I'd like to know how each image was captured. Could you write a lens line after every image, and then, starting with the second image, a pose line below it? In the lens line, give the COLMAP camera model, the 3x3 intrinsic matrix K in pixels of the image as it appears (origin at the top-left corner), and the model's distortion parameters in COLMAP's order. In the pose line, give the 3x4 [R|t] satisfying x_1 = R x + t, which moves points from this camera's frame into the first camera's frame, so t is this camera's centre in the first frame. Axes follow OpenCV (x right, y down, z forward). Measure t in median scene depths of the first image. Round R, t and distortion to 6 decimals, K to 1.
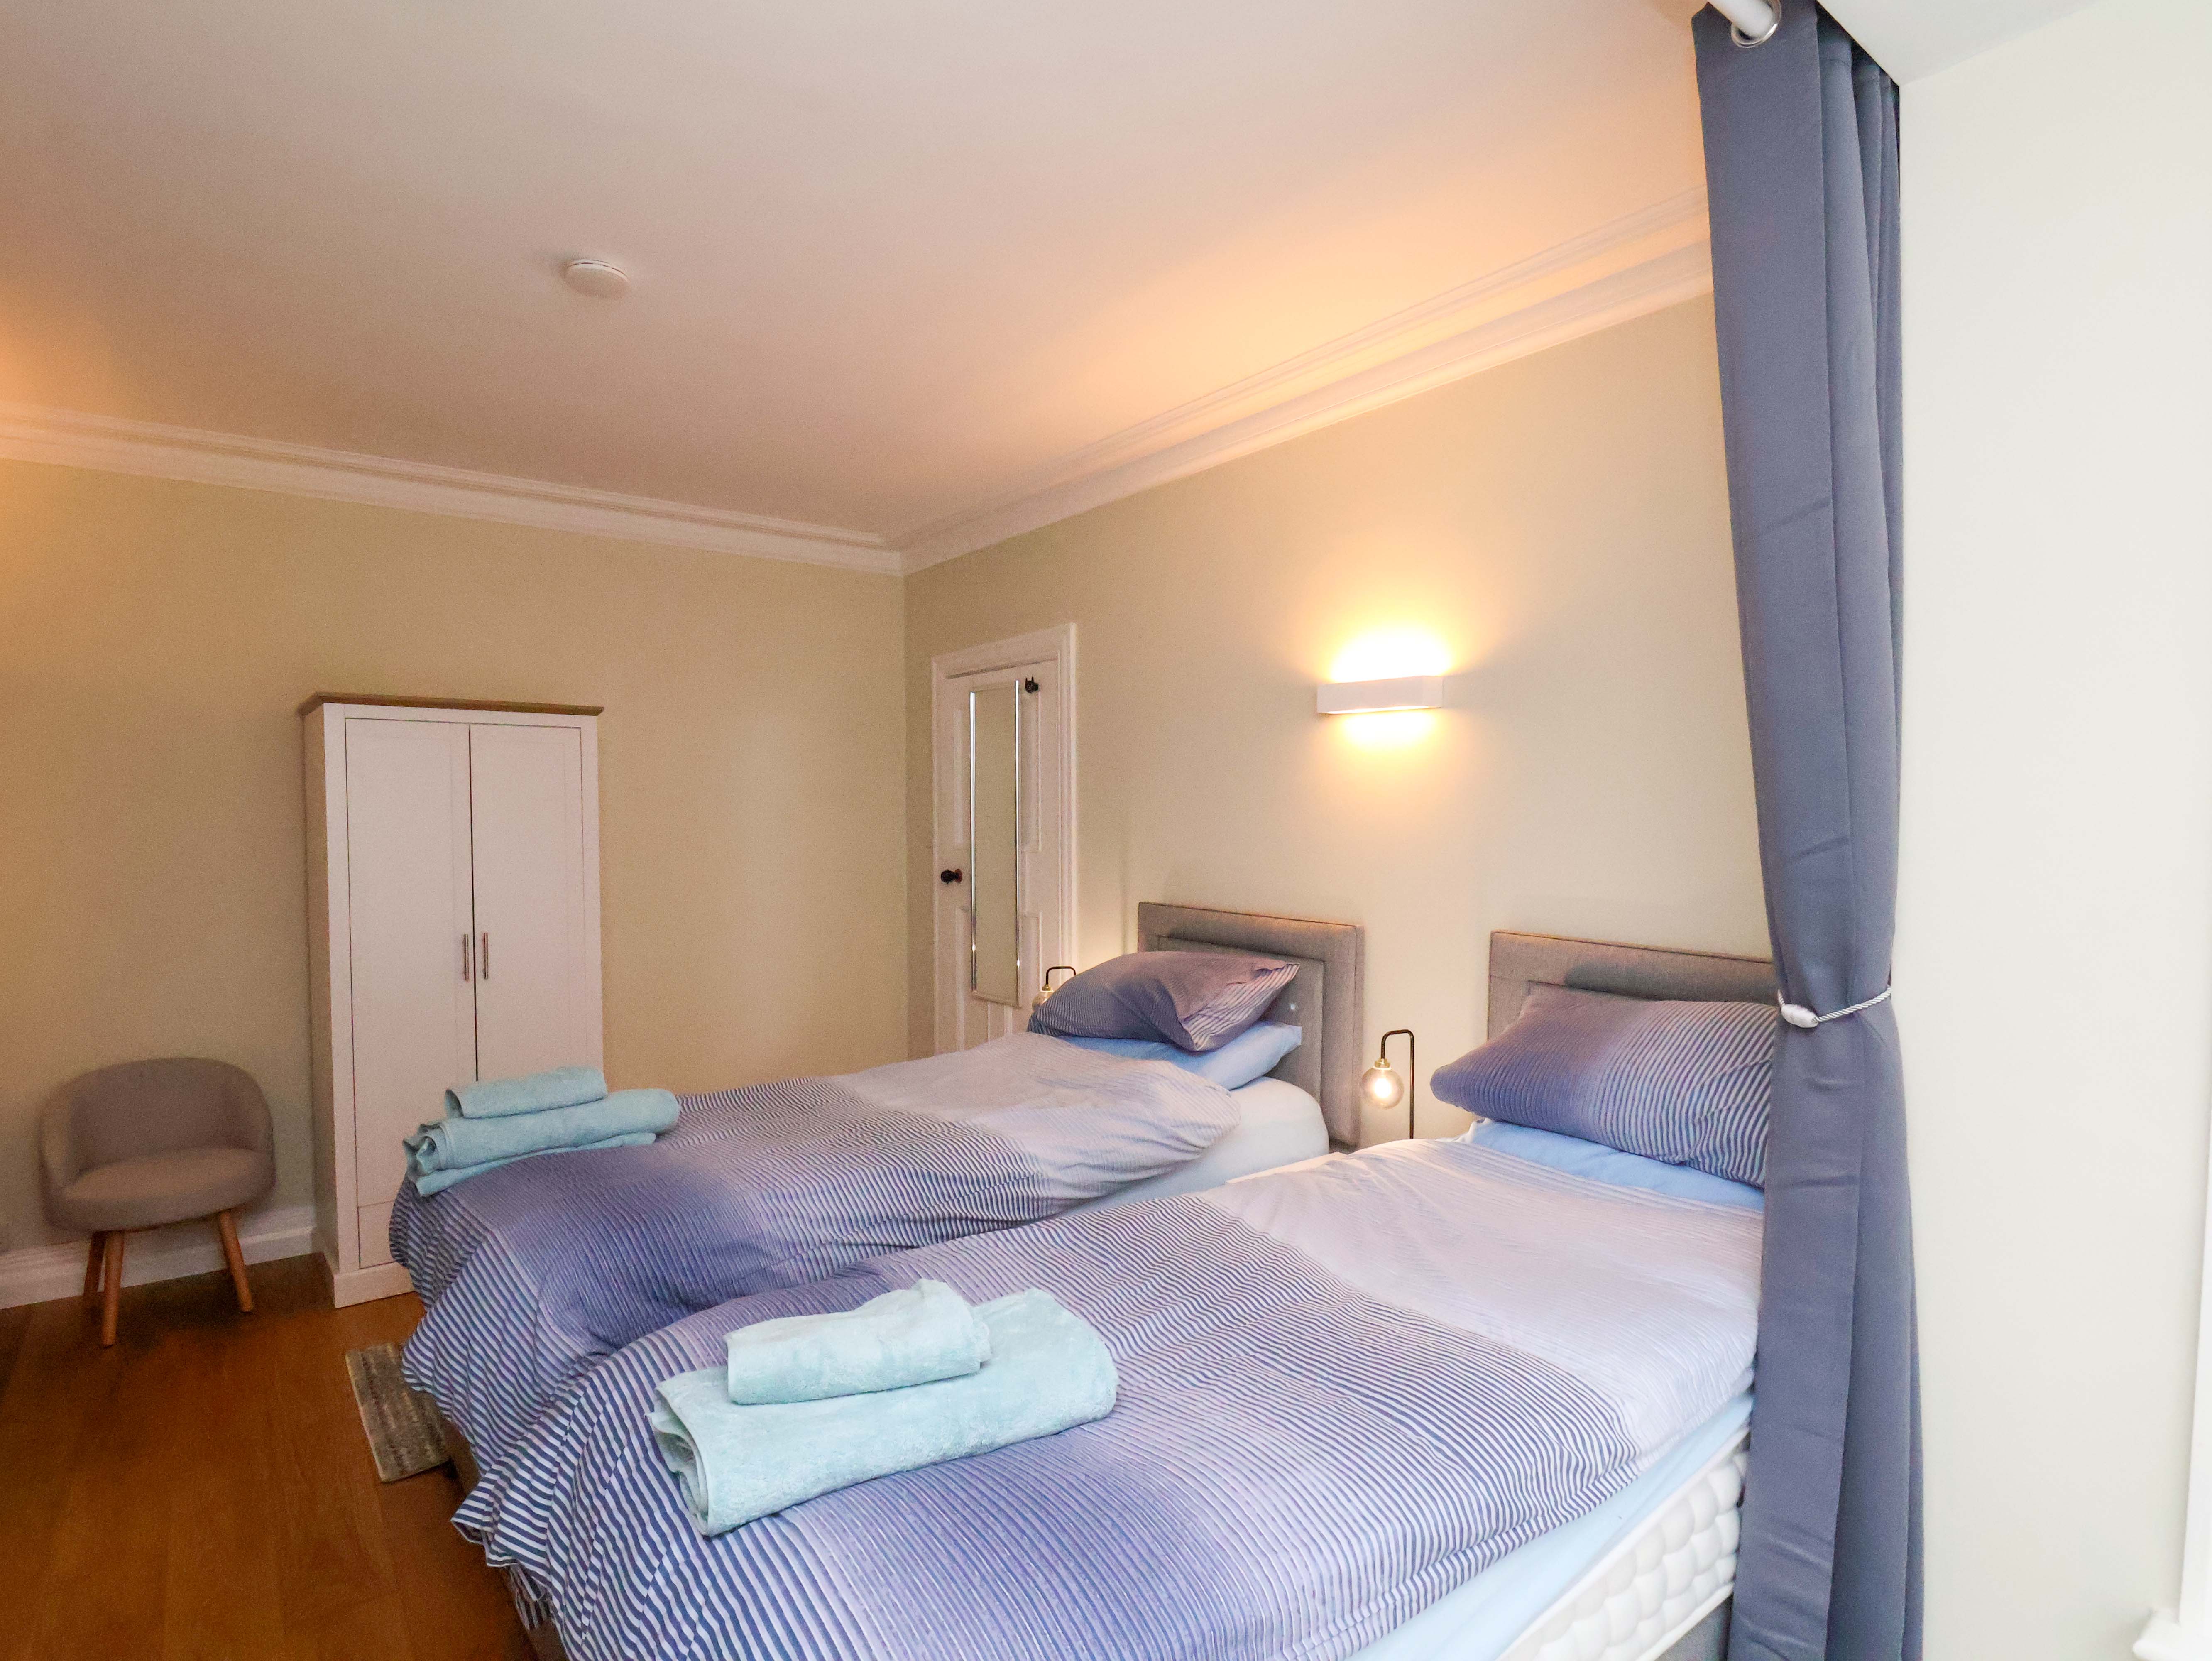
lens RADIAL K [[1155.7, 0, 1120.3], [0, 1155.7, 856.8], [0, 0, 1]] dist [0.001336, -0.016074]
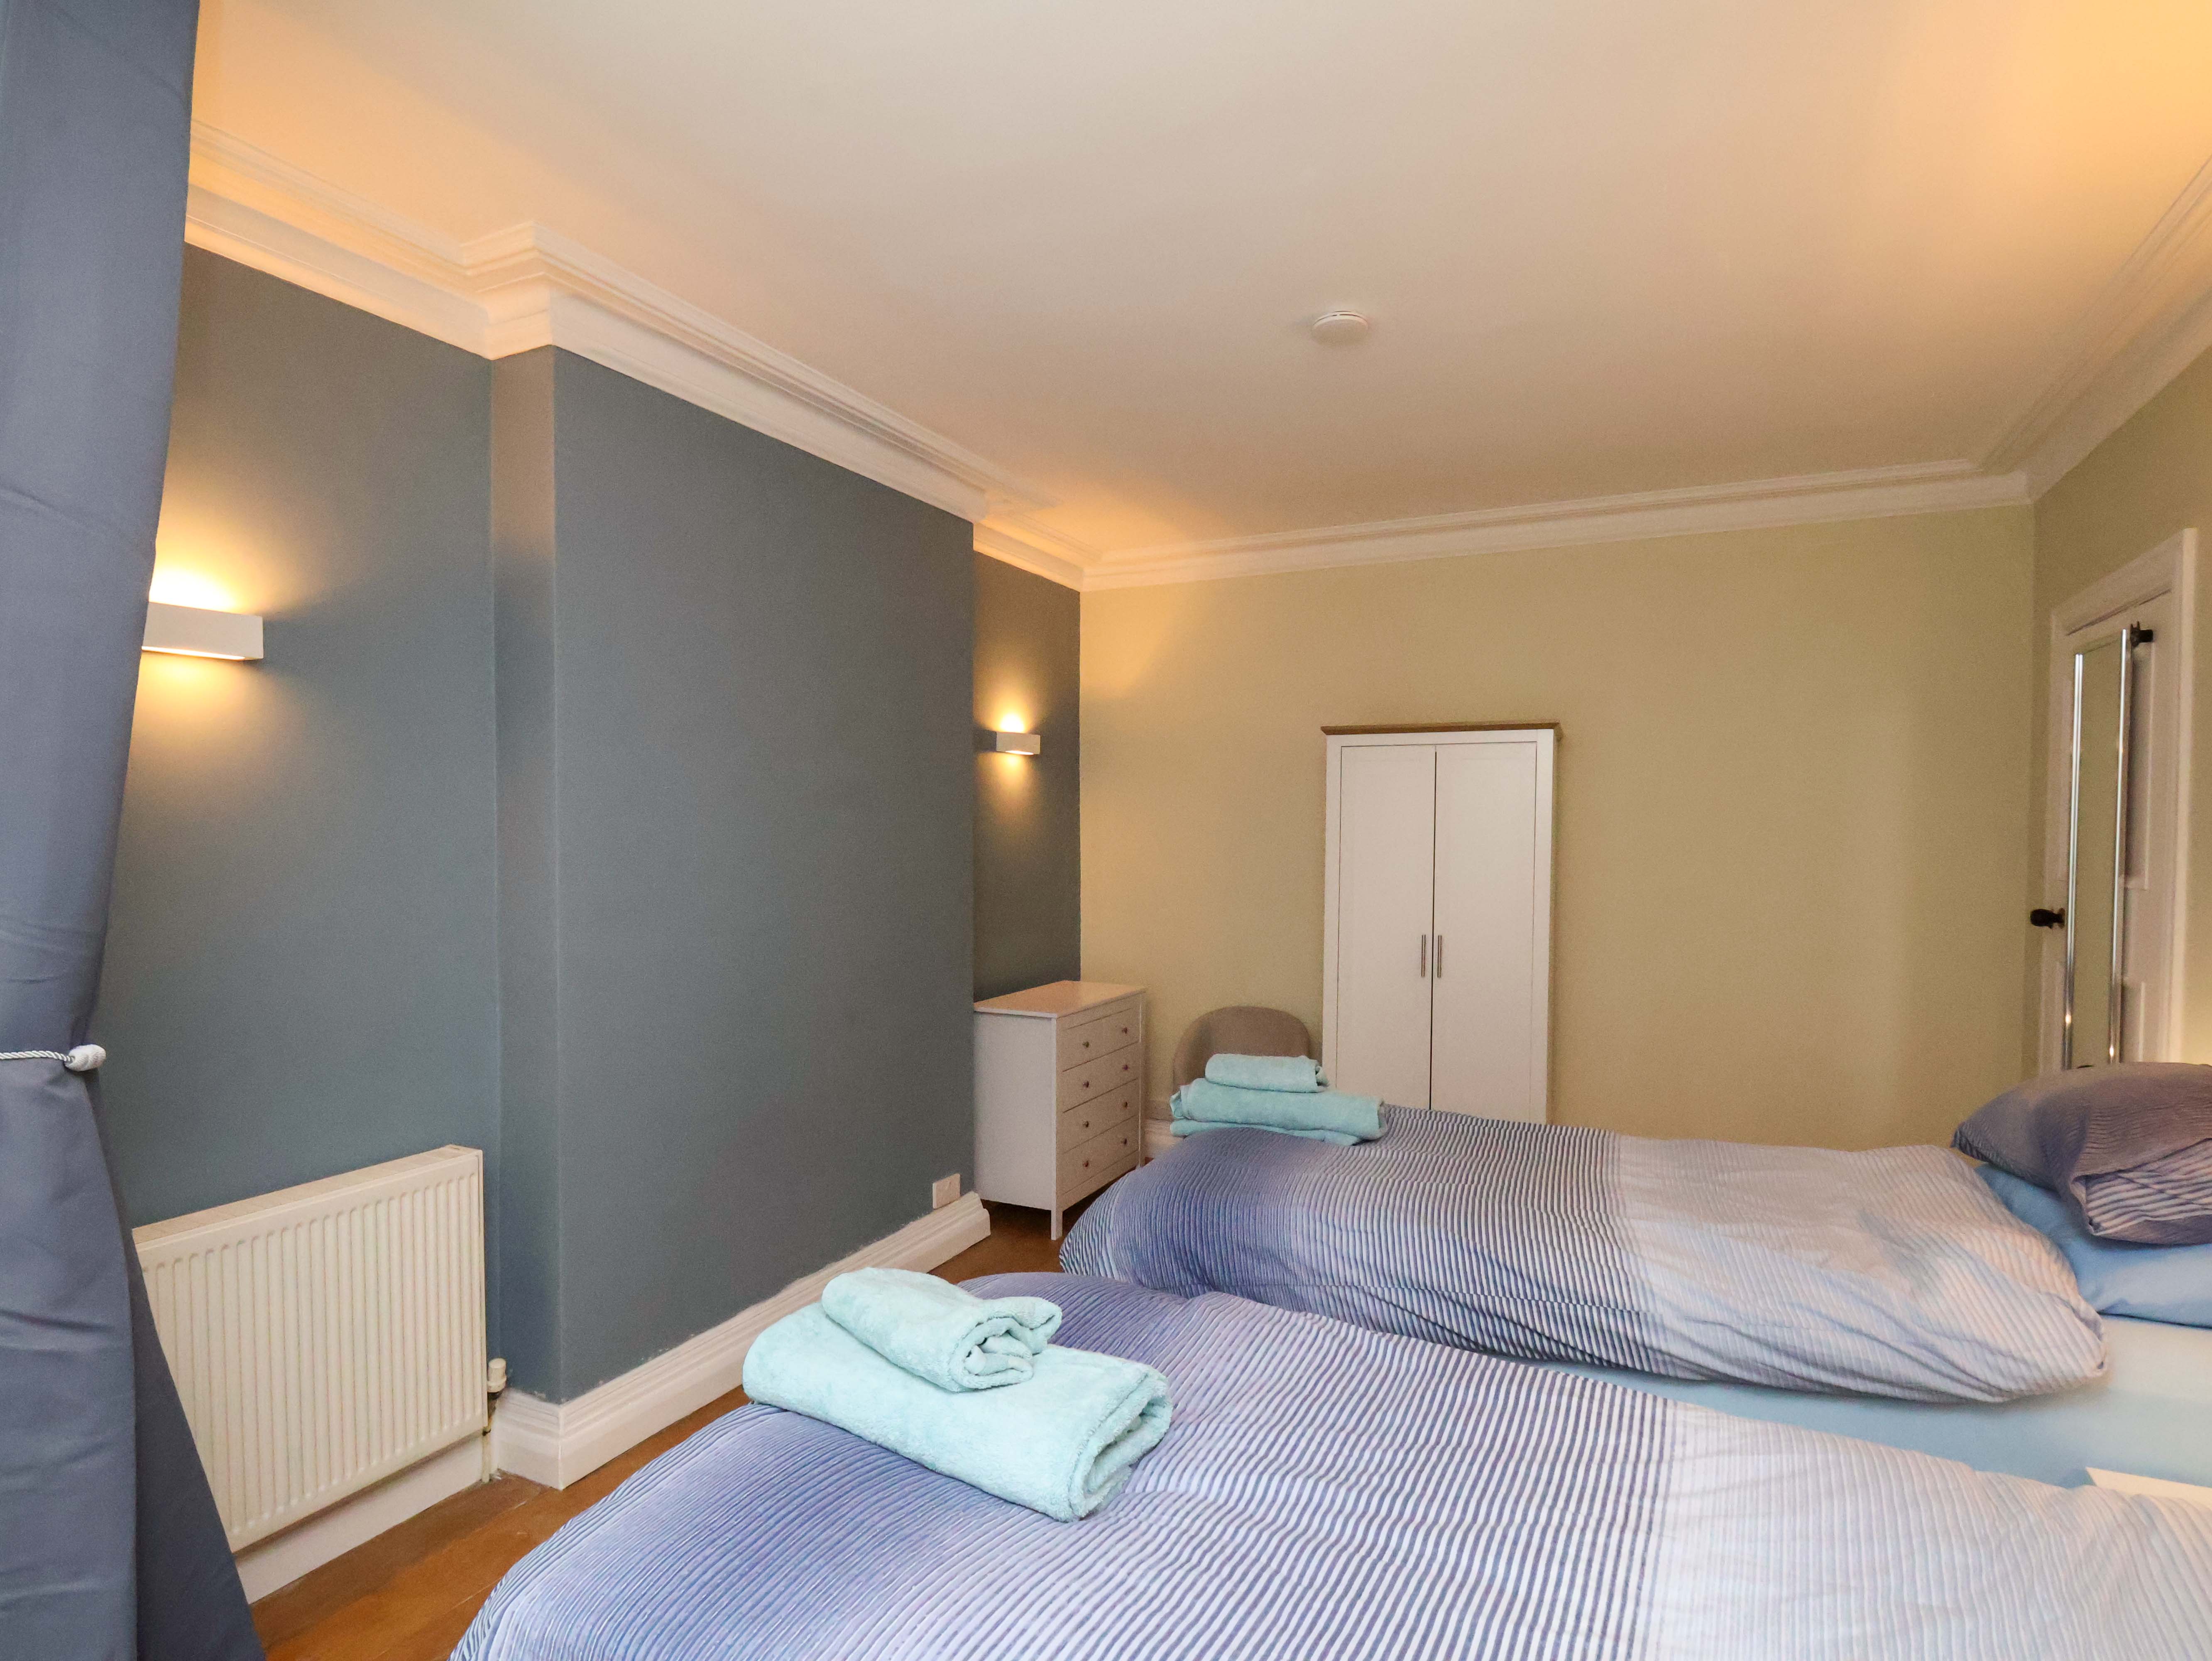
lens RADIAL K [[1155.7, 0, 1120.3], [0, 1155.7, 856.8], [0, 0, 1]] dist [0.001336, -0.016074]
pose [[0.456683, 0.028802, -0.889163, 0.388431], [-0.037011, 0.999226, 0.013358, -0.016250], [0.888859, 0.026809, 0.457395, 0.314364]]
